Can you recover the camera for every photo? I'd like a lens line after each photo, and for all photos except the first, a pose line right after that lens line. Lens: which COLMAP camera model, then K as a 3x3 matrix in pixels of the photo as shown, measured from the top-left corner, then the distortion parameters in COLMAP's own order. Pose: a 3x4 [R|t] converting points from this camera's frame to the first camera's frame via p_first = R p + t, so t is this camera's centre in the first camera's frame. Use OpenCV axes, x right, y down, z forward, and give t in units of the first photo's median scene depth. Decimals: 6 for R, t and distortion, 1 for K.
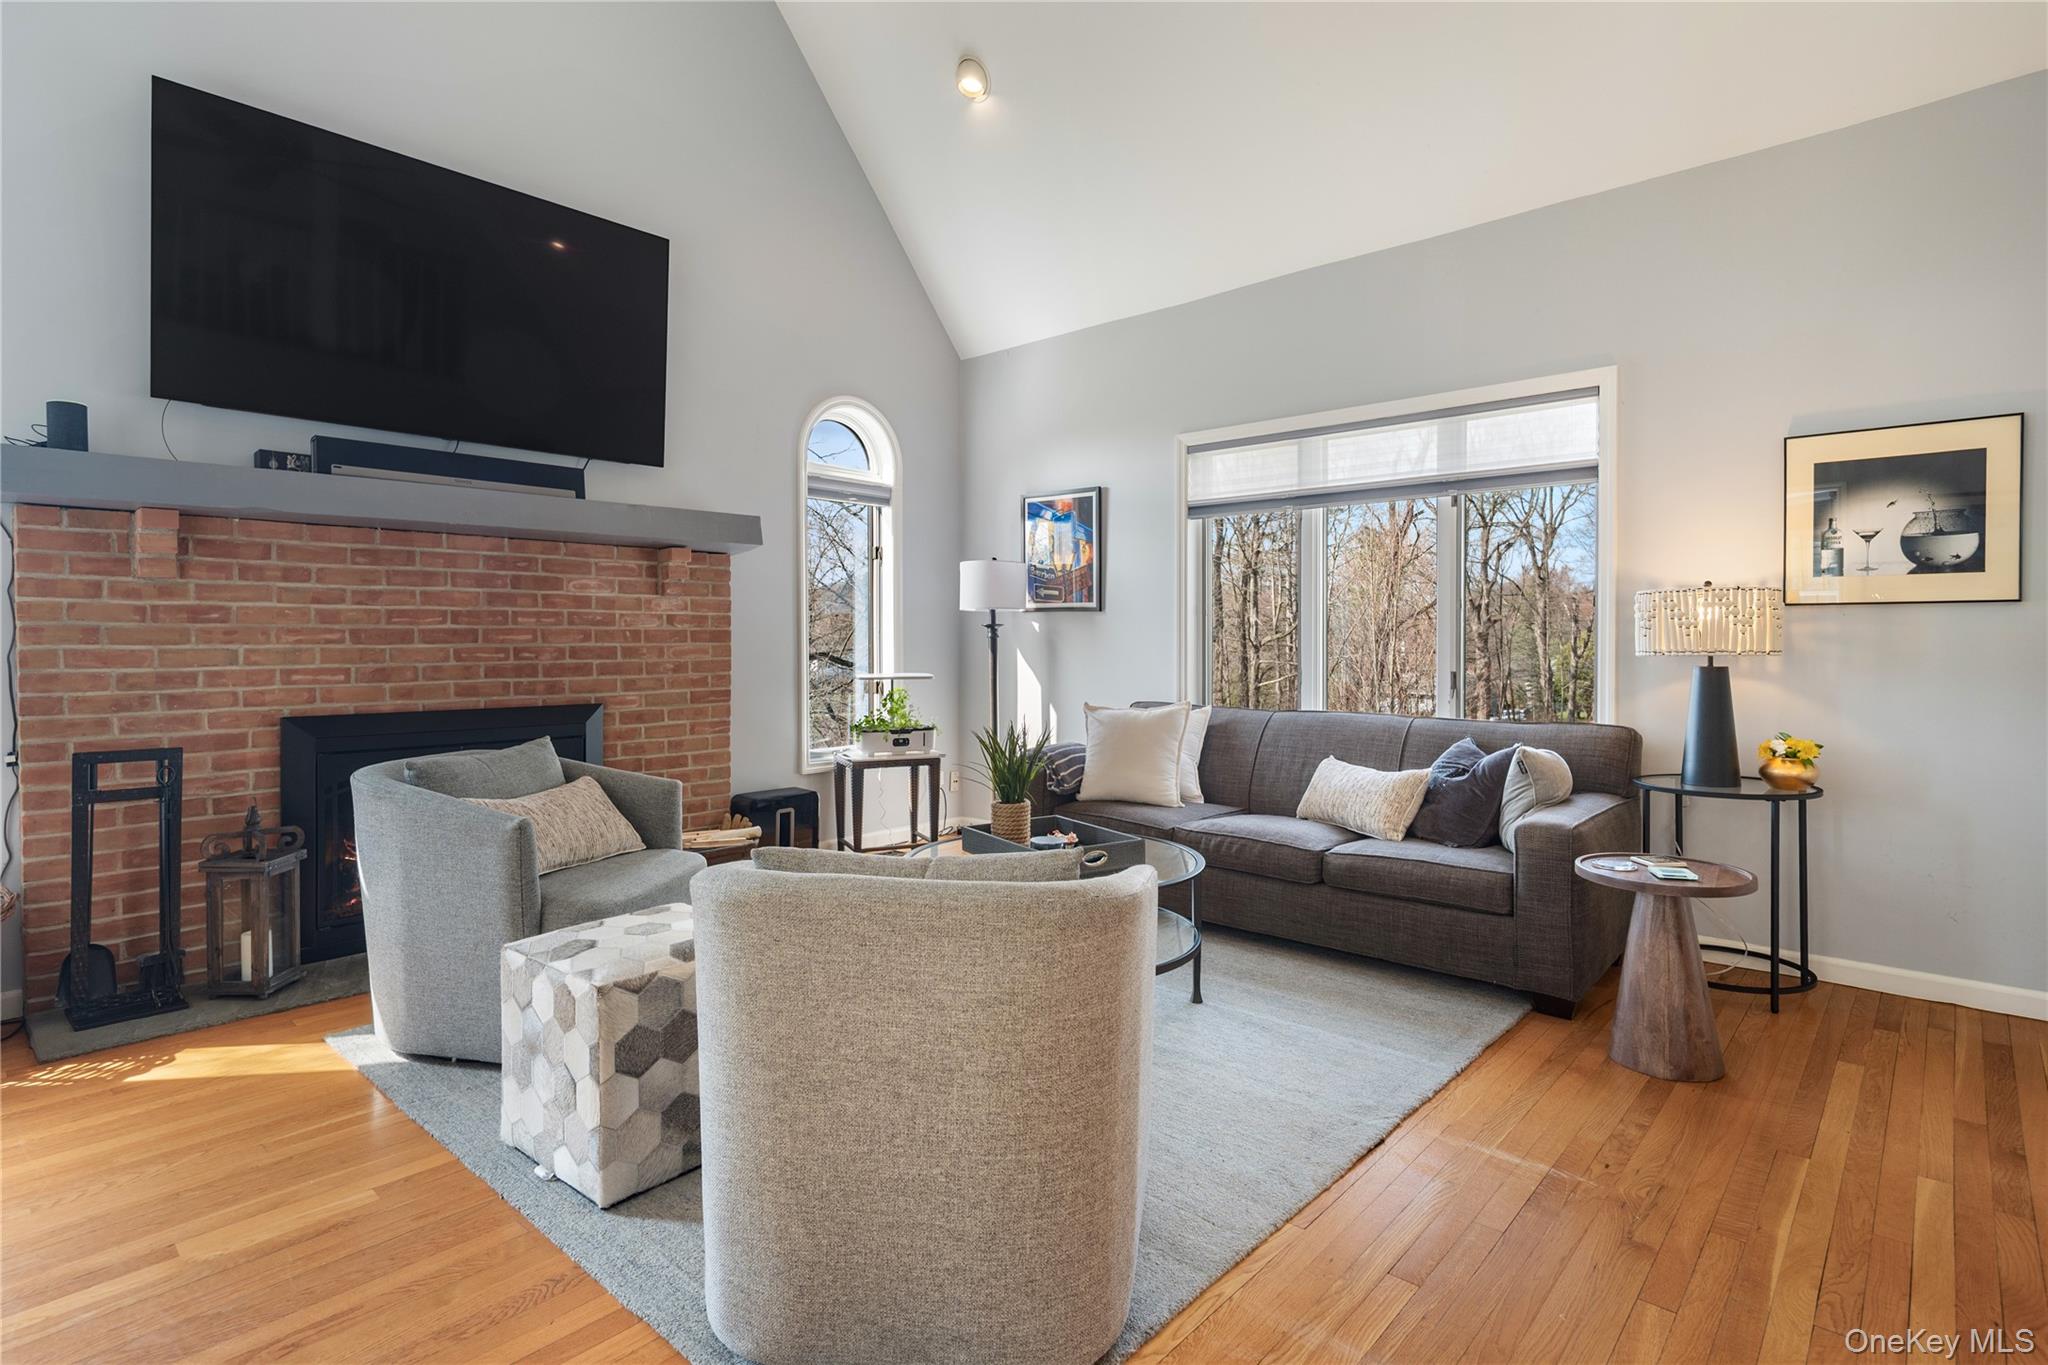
lens RADIAL K [[1023.7, 0, 1034.5], [0, 1023.7, 649.9], [0, 0, 1]] dist [0.000330, -0.001242]
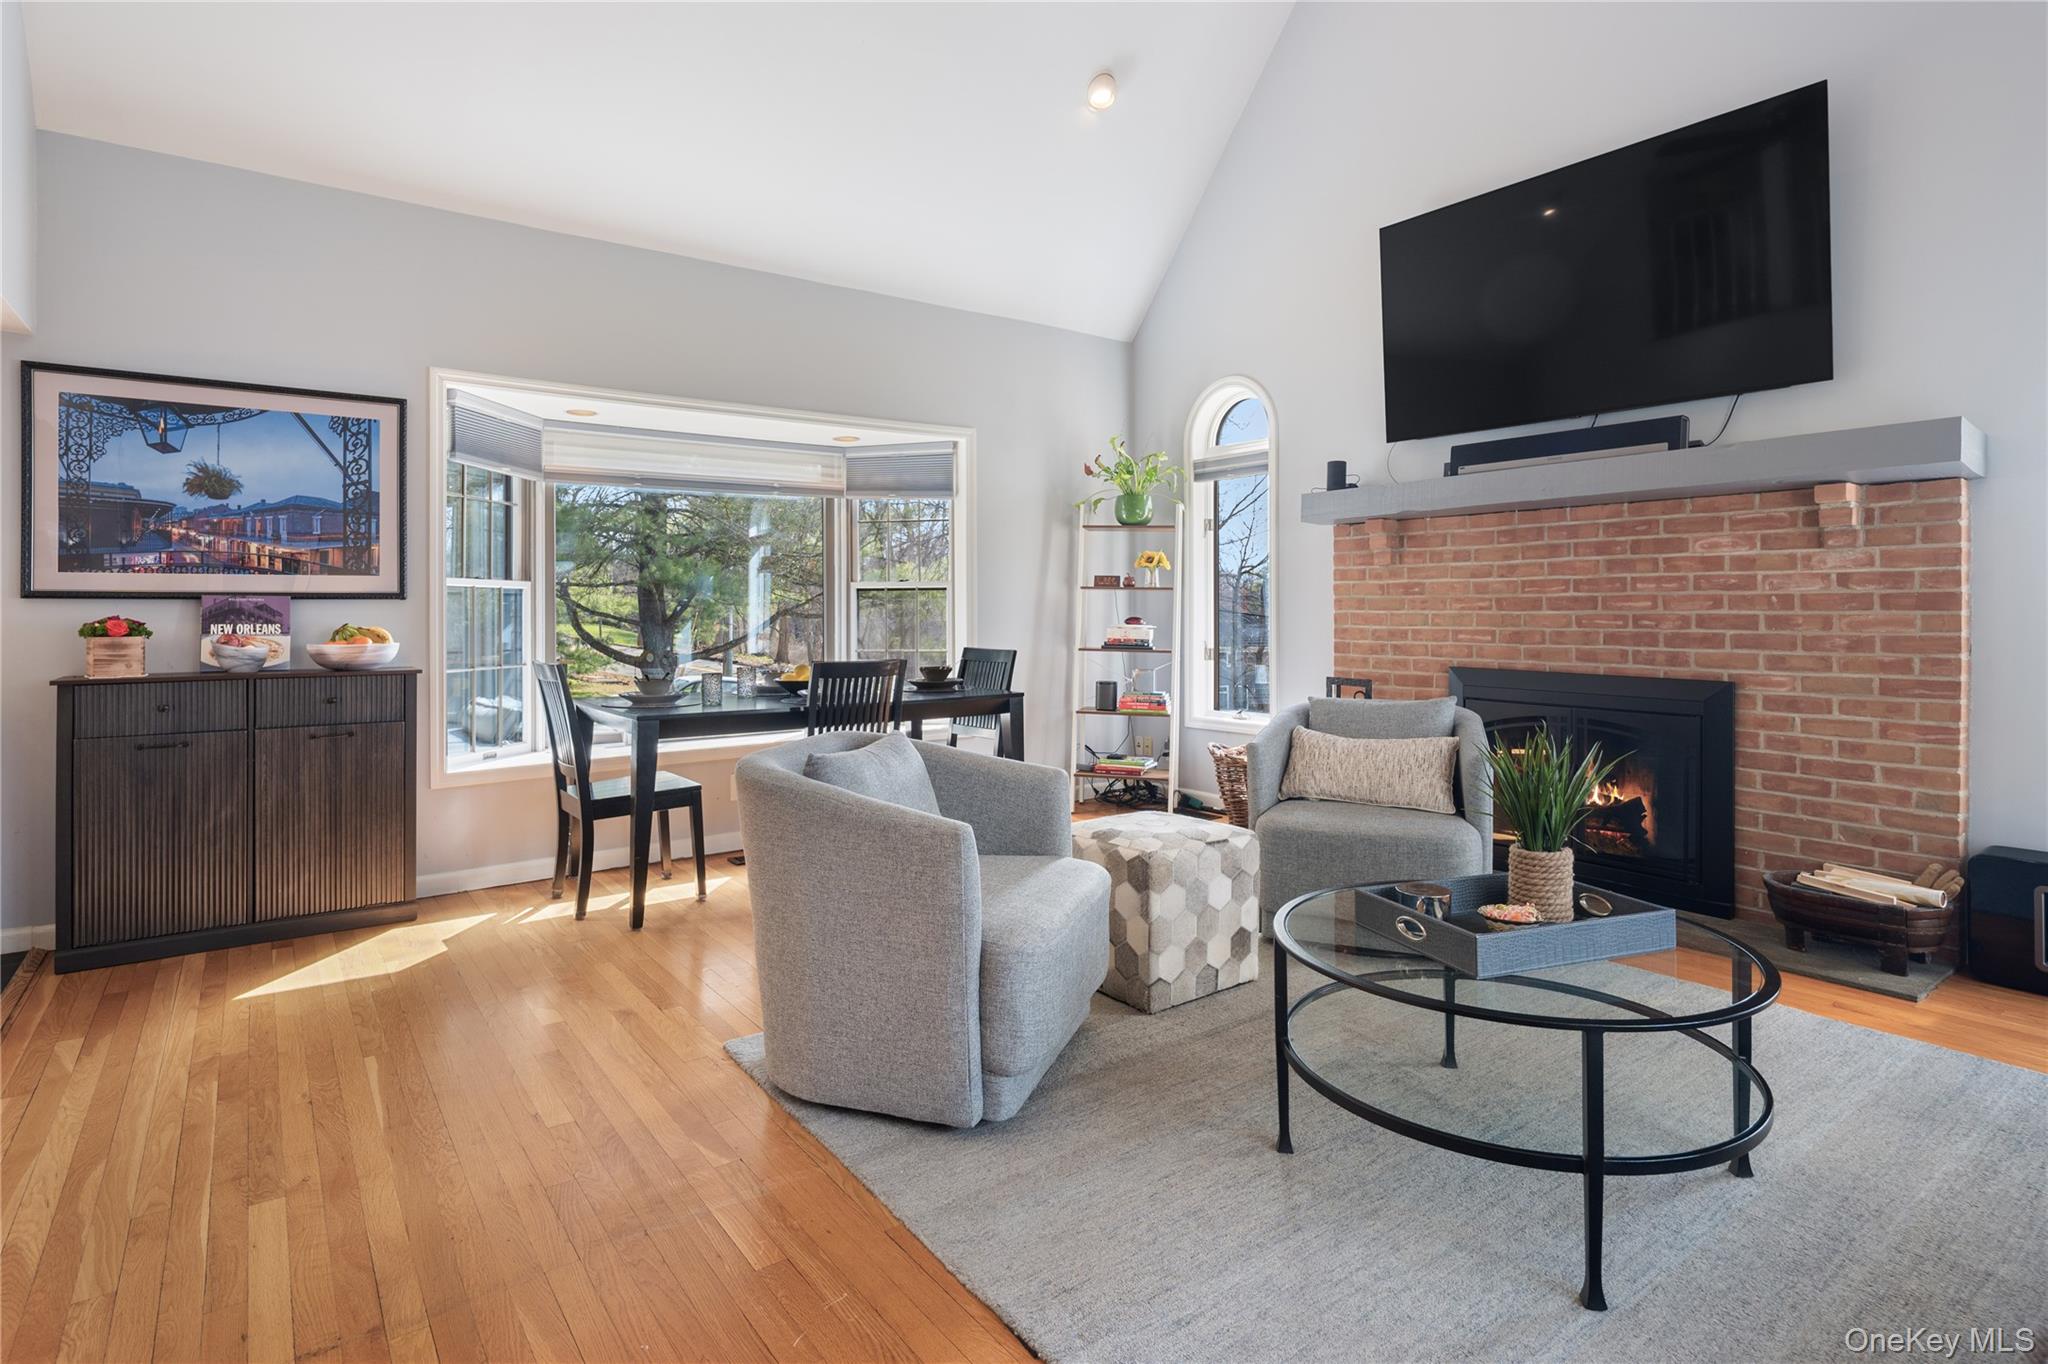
lens RADIAL K [[1023.7, 0, 1010.6], [0, 1023.7, 619.1], [0, 0, 1]] dist [0.000330, -0.001242]
pose [[-0.215463, 0.011825, -0.976440, 0.568021], [-0.007986, 0.999872, 0.013871, -0.007057], [0.976479, 0.010786, -0.215341, 0.635368]]
